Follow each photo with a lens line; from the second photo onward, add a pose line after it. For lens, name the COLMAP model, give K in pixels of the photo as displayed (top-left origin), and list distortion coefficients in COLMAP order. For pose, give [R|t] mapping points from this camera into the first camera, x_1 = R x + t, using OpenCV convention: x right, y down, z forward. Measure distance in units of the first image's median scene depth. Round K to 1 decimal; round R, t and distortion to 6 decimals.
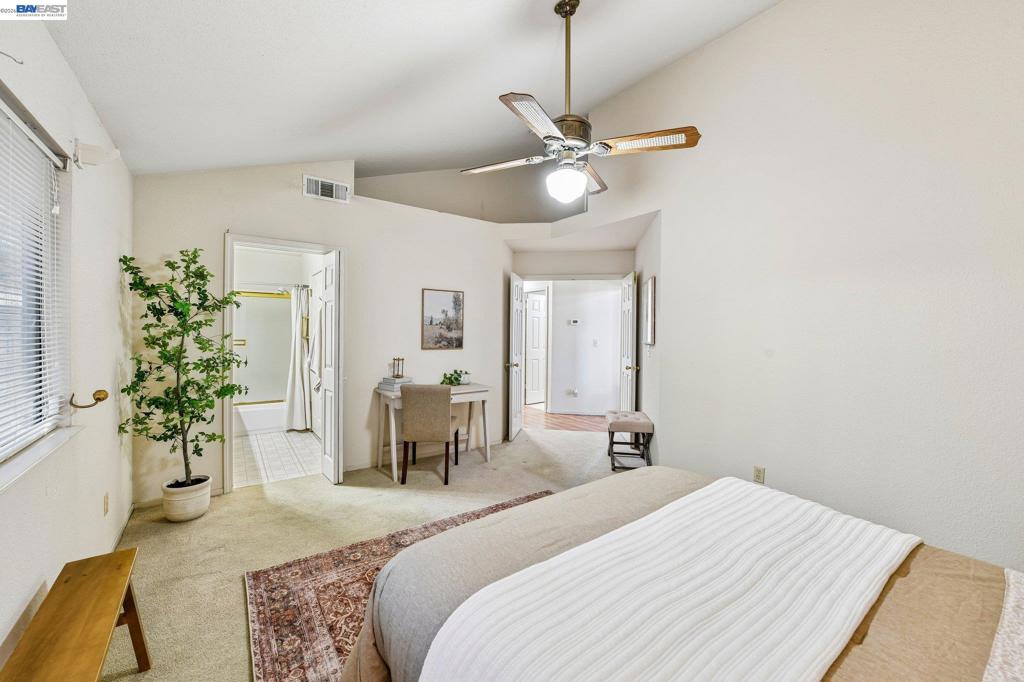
lens RADIAL K [[411.8, 0, 513.8], [0, 411.8, 334.9], [0, 0, 1]] dist [-0.006327, 0.000205]
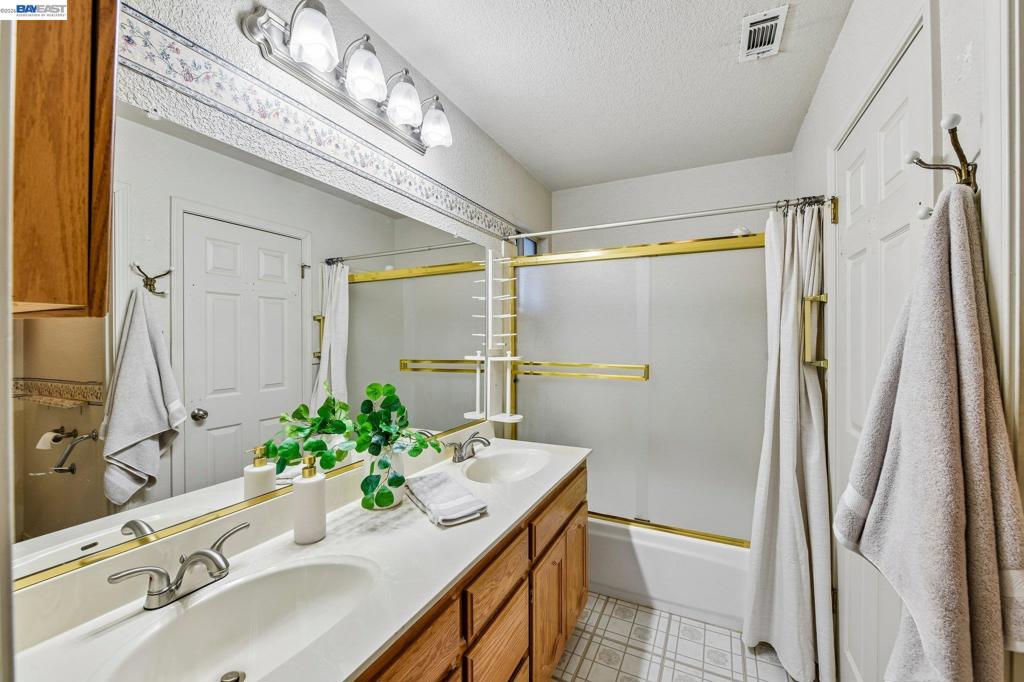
lens RADIAL K [[411.8, 0, 511.6], [0, 411.8, 337.8], [0, 0, 1]] dist [-0.006327, 0.000205]
pose [[0.472166, -0.011271, -0.881438, -0.344974], [-0.004082, 0.999880, -0.014972, -0.007576], [0.881500, 0.010668, 0.472063, 0.661342]]
